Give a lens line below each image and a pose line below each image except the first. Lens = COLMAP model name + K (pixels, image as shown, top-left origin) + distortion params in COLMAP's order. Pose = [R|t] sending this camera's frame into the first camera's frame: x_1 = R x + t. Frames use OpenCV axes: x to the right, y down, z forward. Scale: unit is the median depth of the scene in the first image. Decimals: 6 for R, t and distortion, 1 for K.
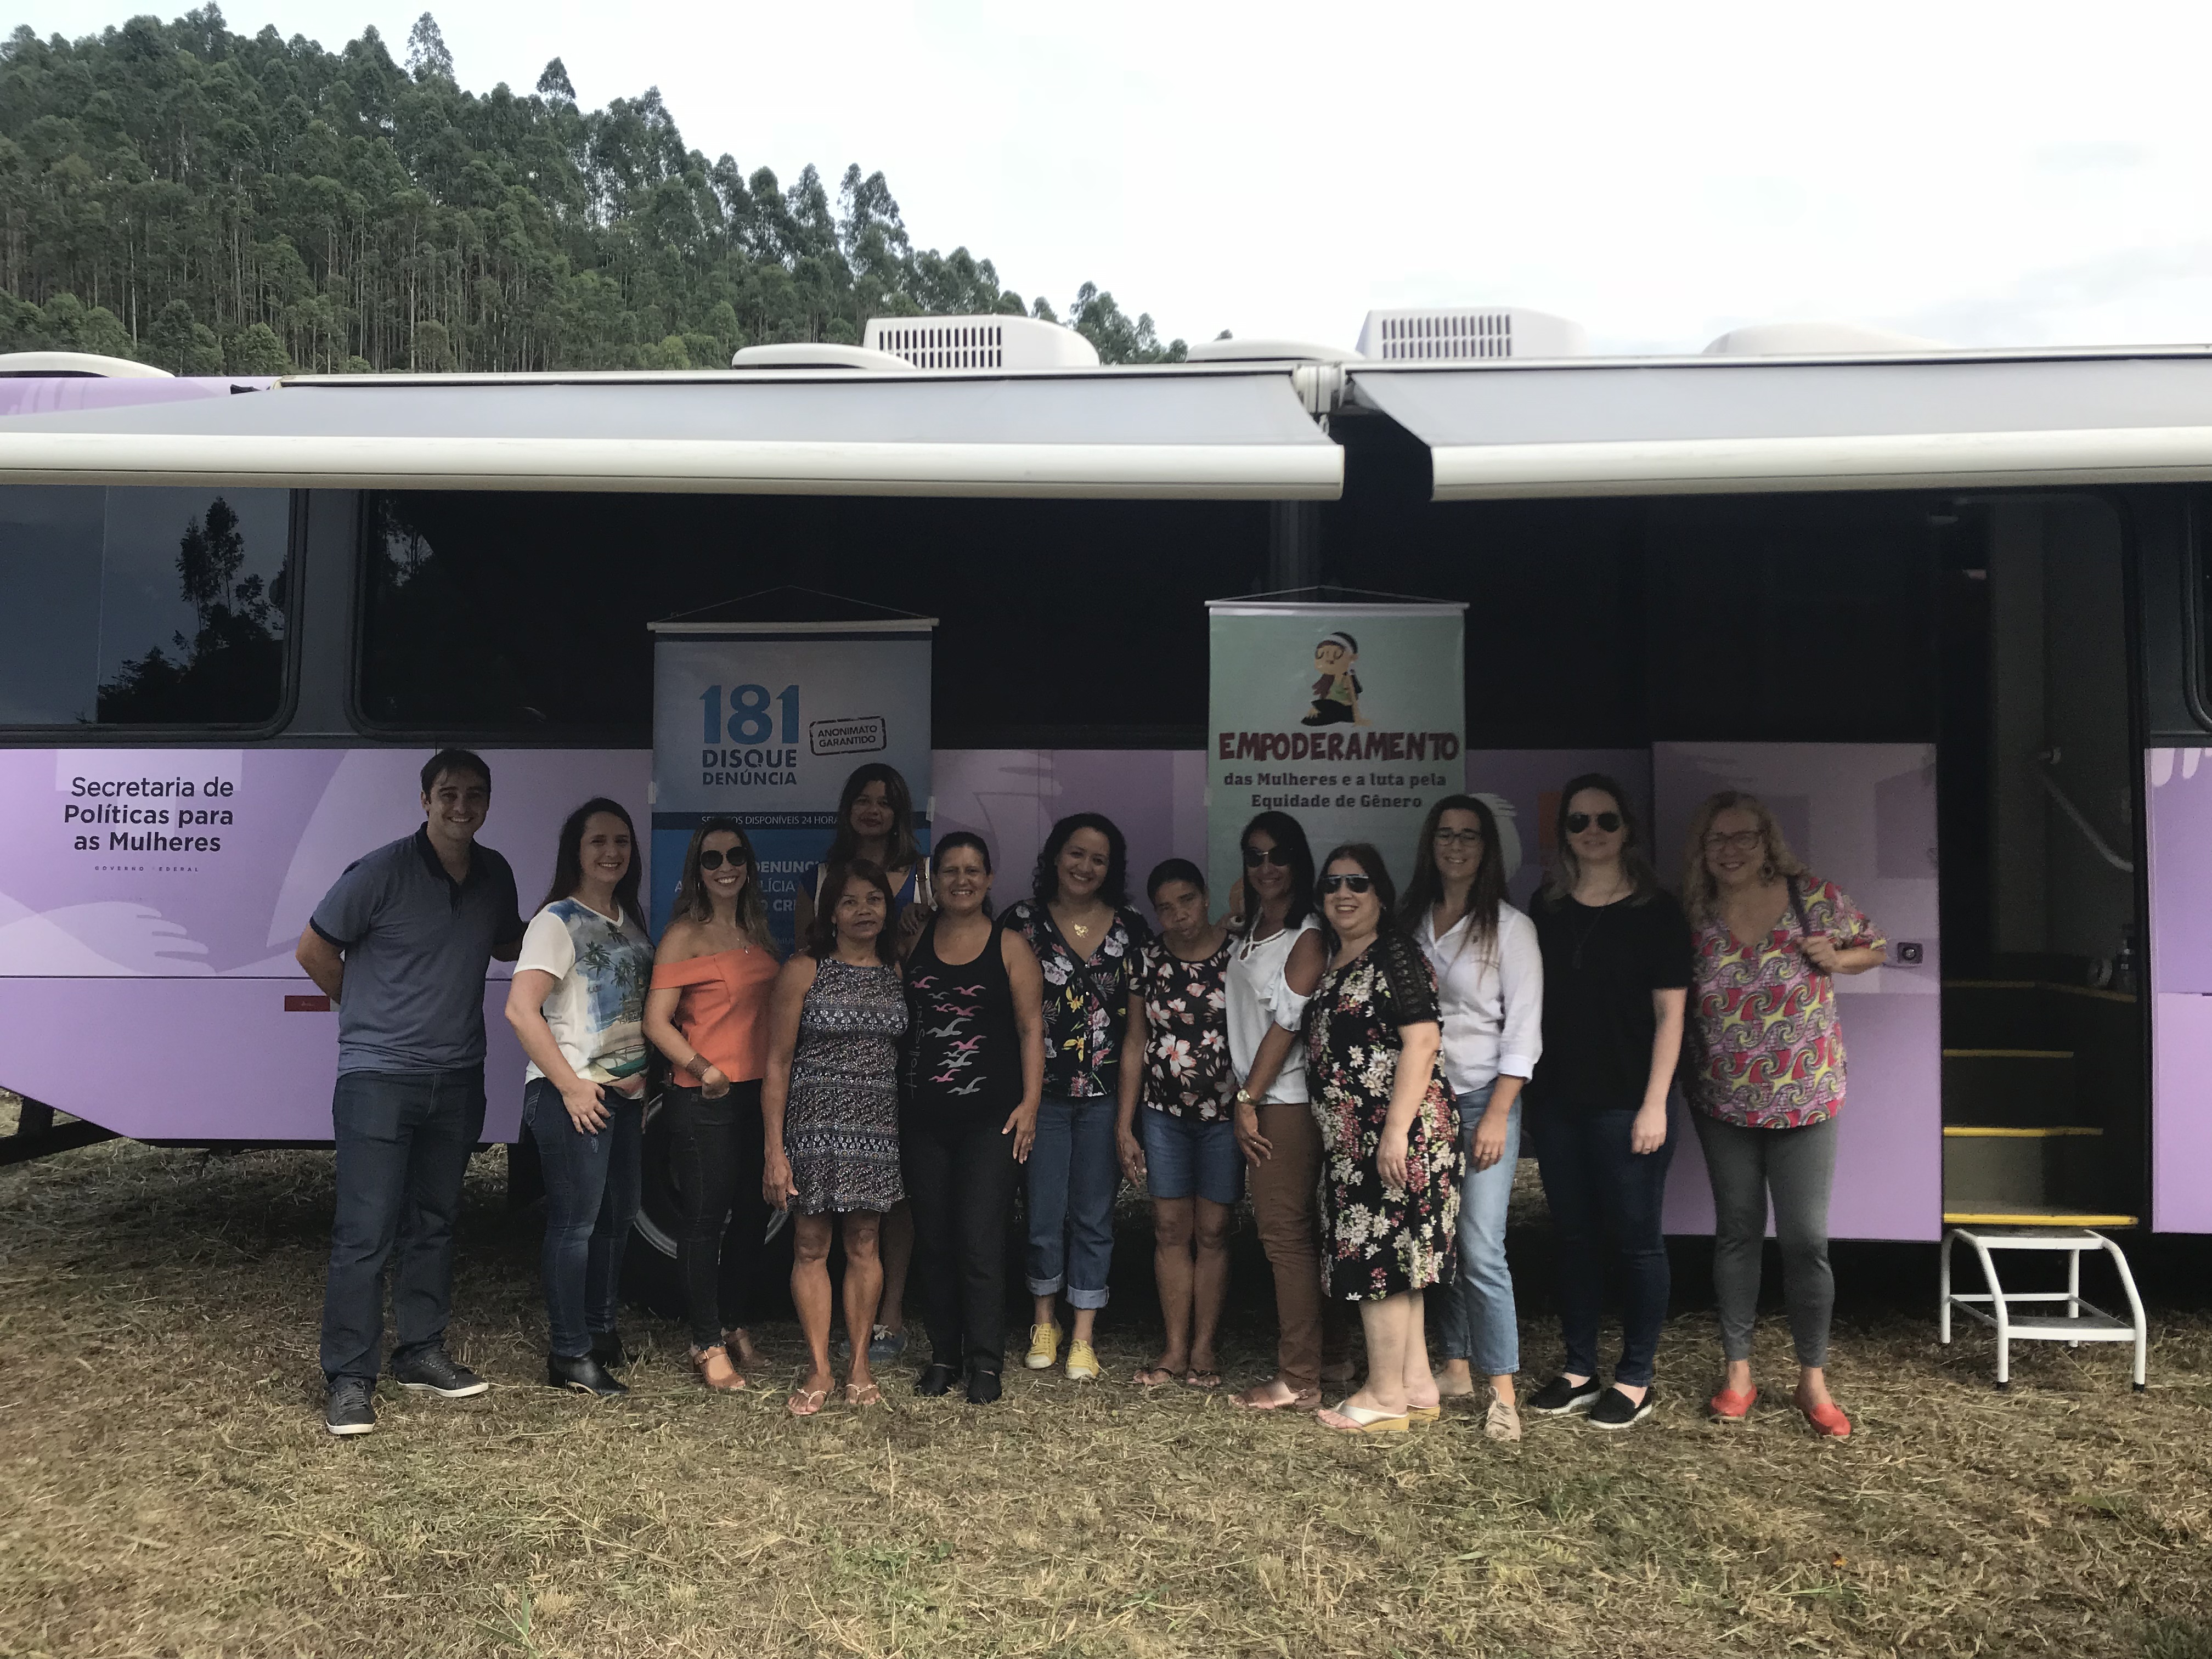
lens RADIAL K [[1819.6, 0, 1107.8], [0, 1819.6, 818.4], [0, 0, 1]] dist [0.044786, -0.025011]
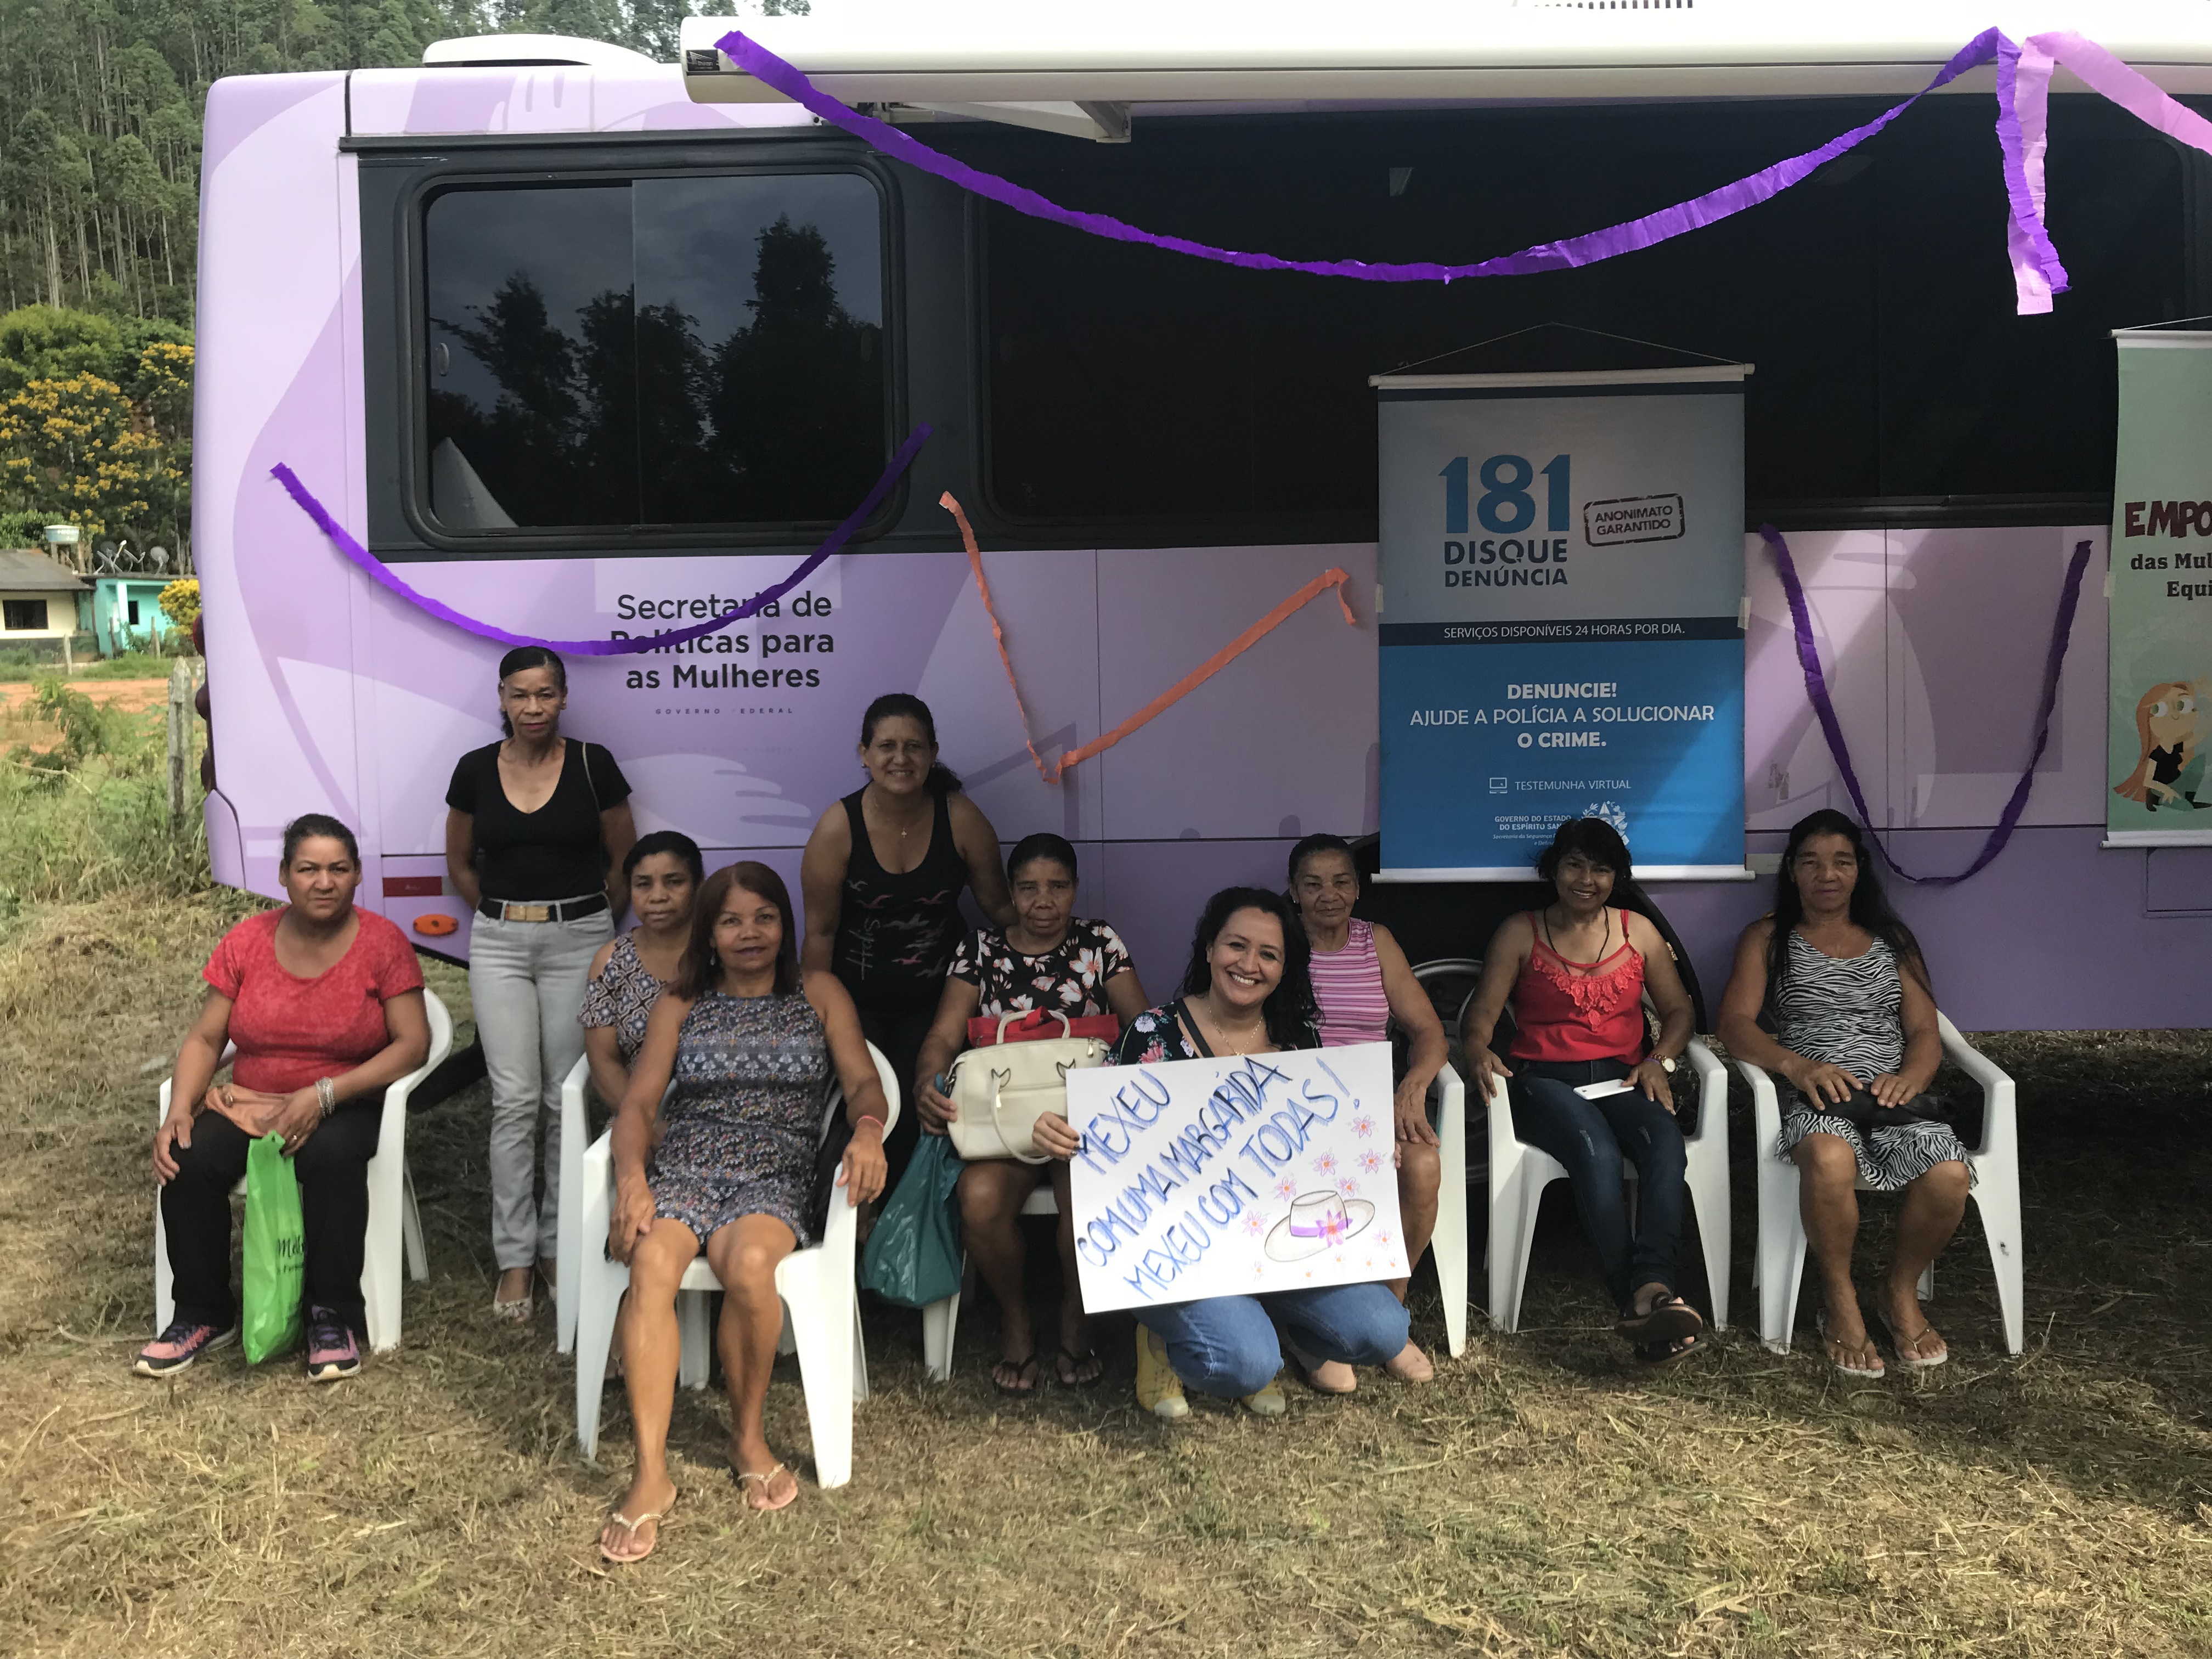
lens RADIAL K [[1819.6, 0, 1096.9], [0, 1819.6, 817.2], [0, 0, 1]] dist [0.044786, -0.025011]
pose [[0.998935, -0.025738, 0.038299, -0.402422], [0.022009, 0.995255, 0.094782, 0.002319], [-0.040557, -0.093838, 0.994761, 0.218359]]
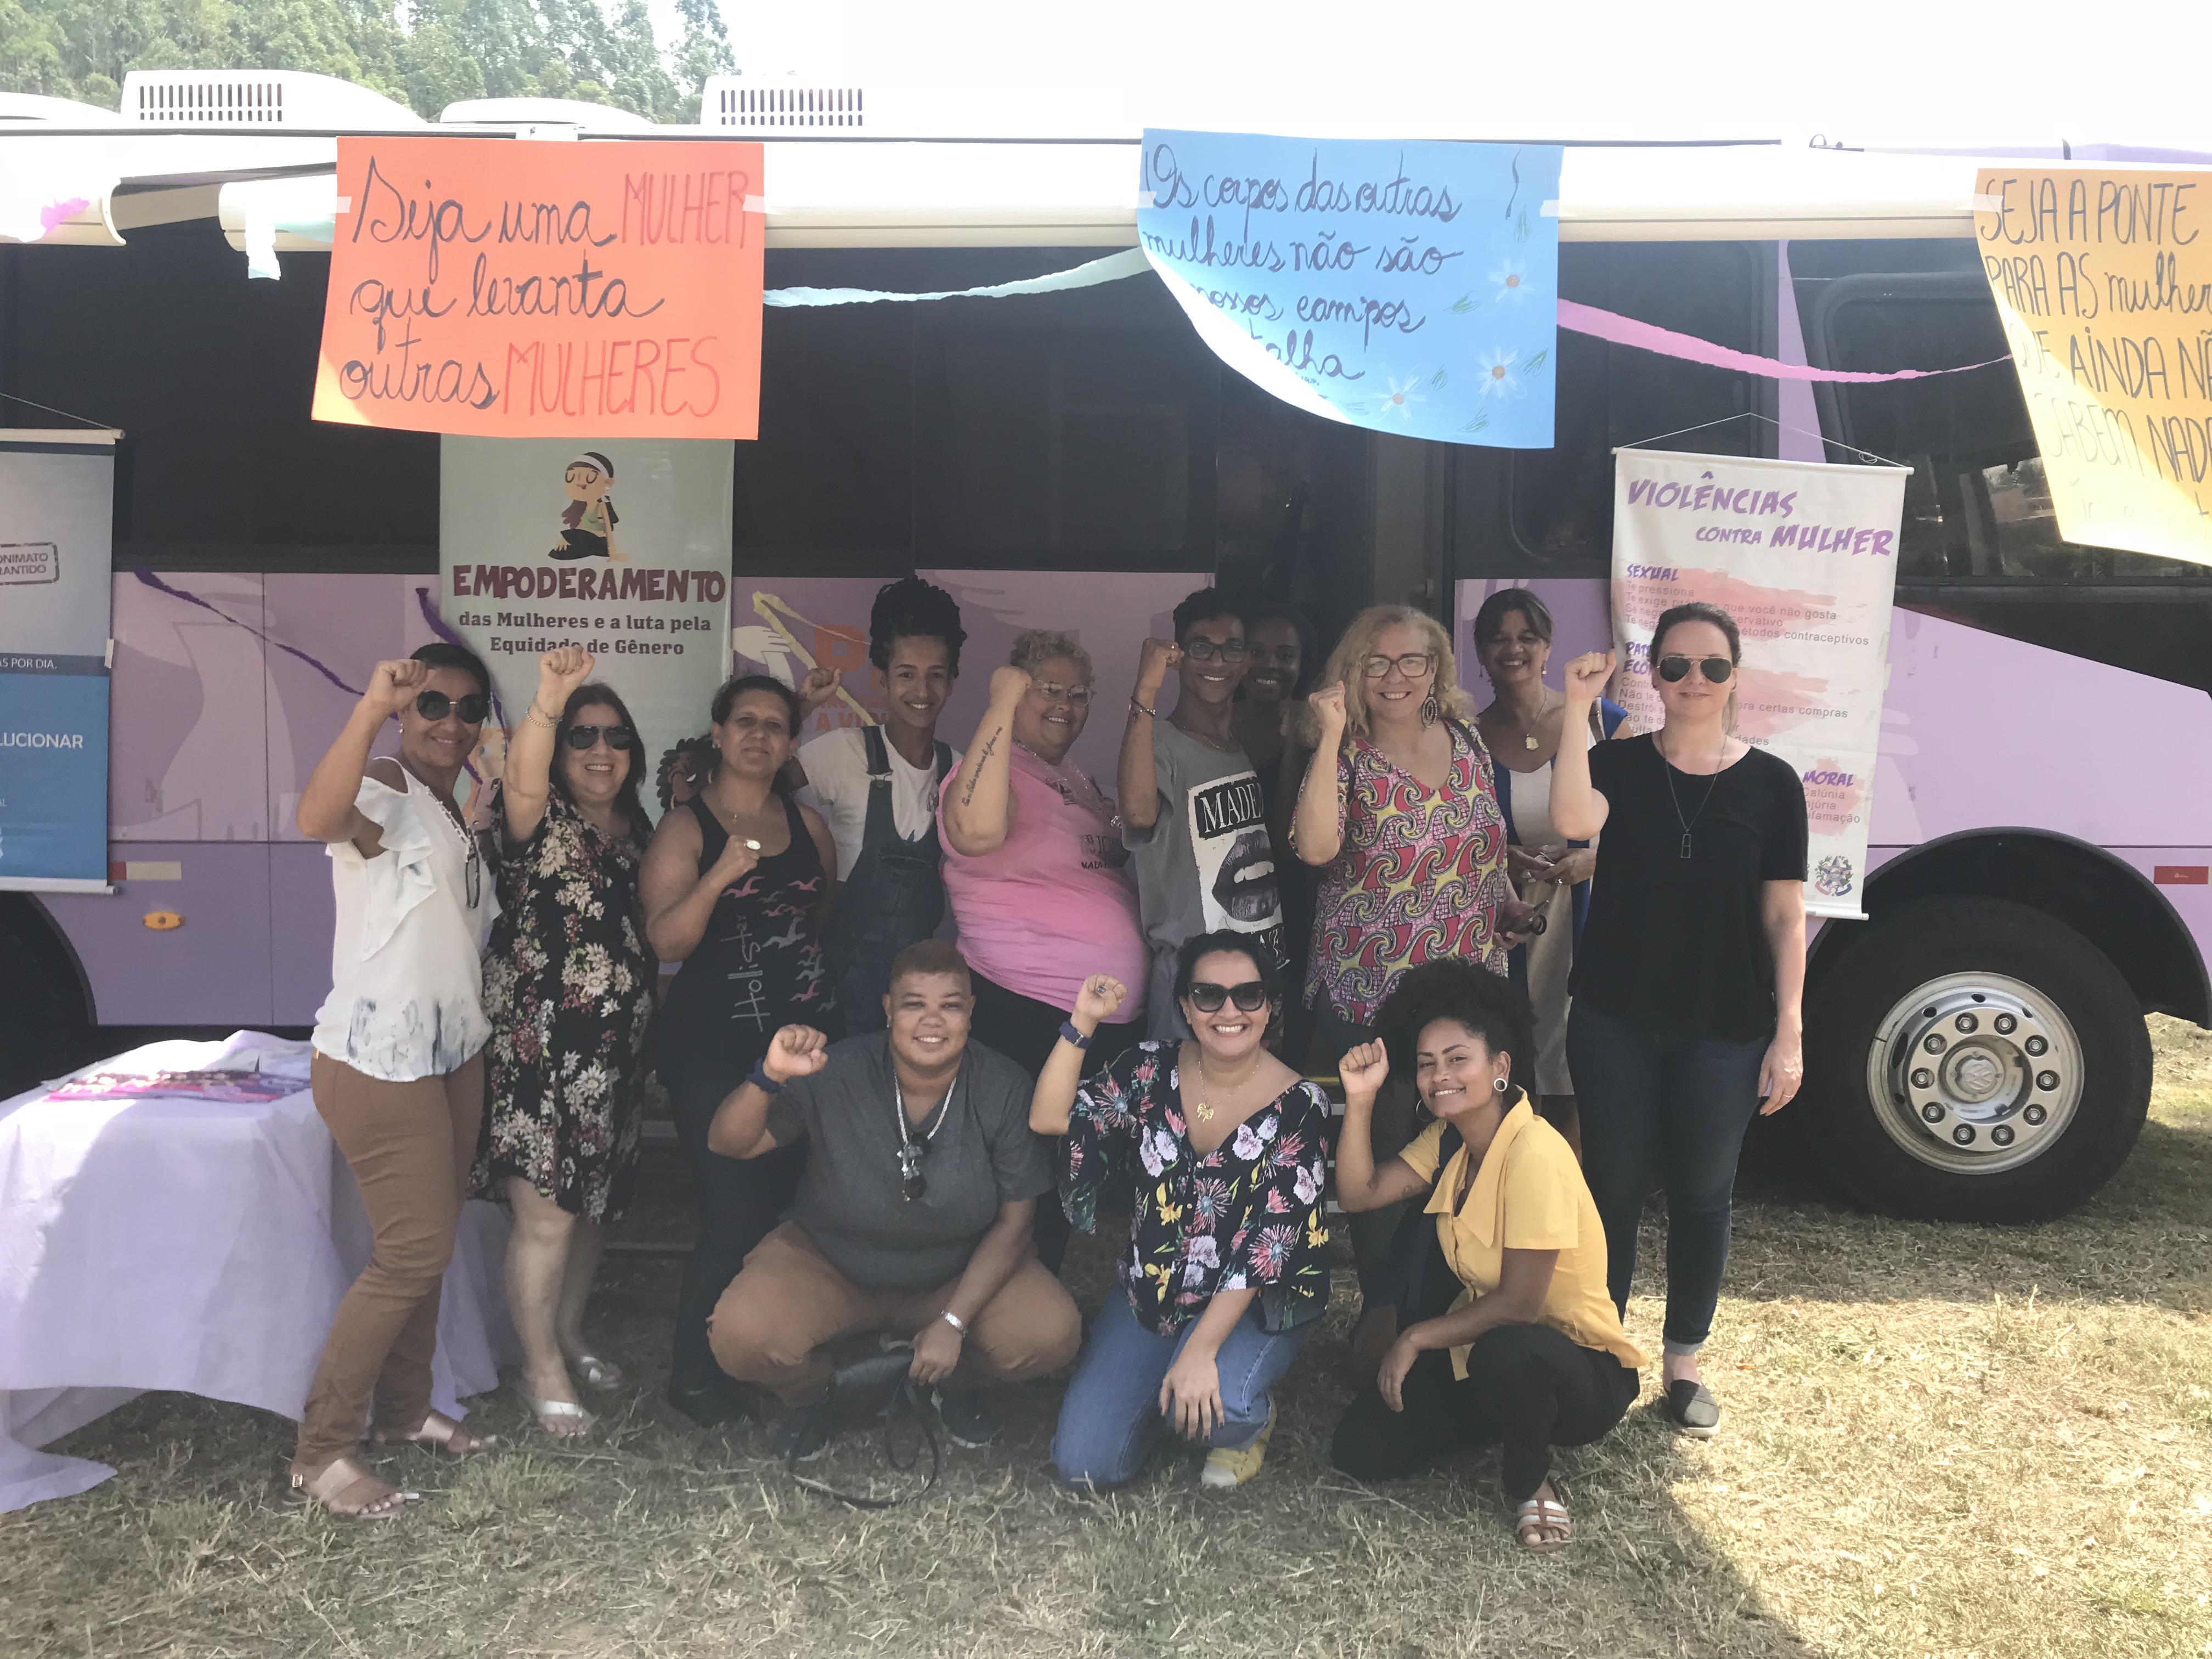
lens RADIAL K [[1819.6, 0, 1107.2], [0, 1819.6, 843.6], [0, 0, 1]] dist [0.044786, -0.025011]
pose [[0.996517, -0.000431, 0.083390, 0.295442], [-0.007234, 0.995770, 0.091598, 0.002814], [-0.083076, -0.091883, 0.992298, 0.086636]]
